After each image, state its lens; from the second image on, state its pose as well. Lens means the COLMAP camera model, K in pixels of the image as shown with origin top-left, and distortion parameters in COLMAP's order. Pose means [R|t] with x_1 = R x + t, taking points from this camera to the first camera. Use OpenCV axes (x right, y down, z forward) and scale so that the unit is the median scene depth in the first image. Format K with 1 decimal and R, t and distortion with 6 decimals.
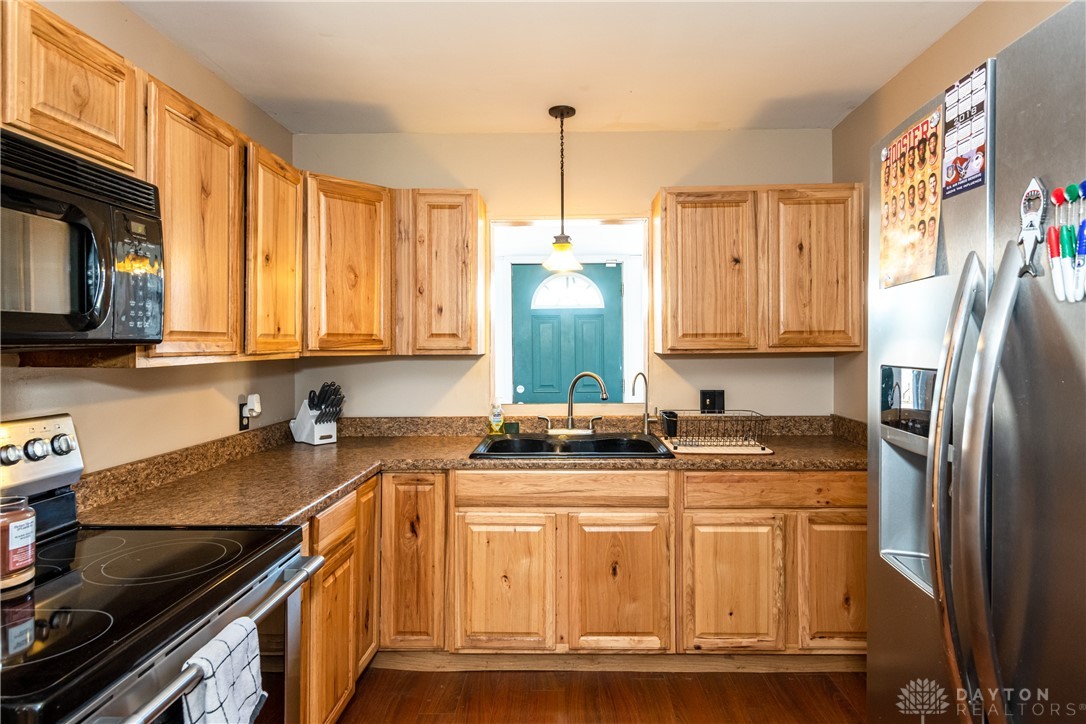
lens RADIAL K [[578.6, 0, 552.9], [0, 578.6, 343.4], [0, 0, 1]] dist [0.034567, -0.022124]
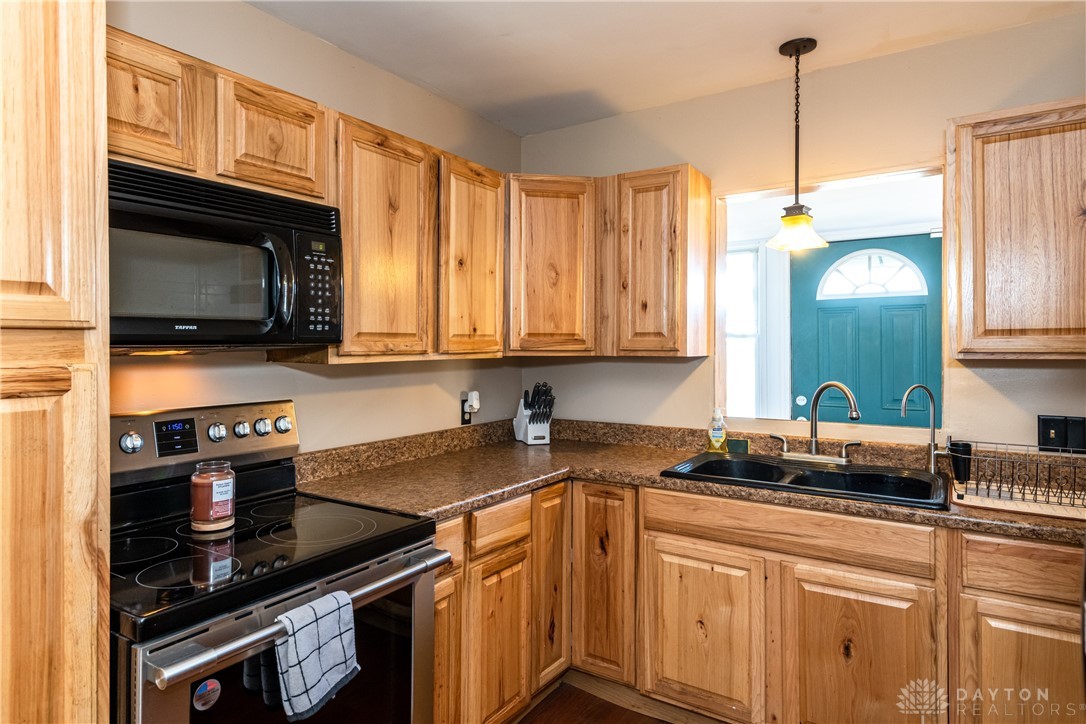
lens RADIAL K [[641.8, 0, 539.9], [0, 641.8, 343.4], [0, 0, 1]] dist [0.050310, -0.038996]
pose [[0.838540, 0.001570, -0.544838, 0.230957], [-0.001172, 0.999999, 0.001077, -0.001177], [0.544839, -0.000265, 0.838541, 0.090954]]
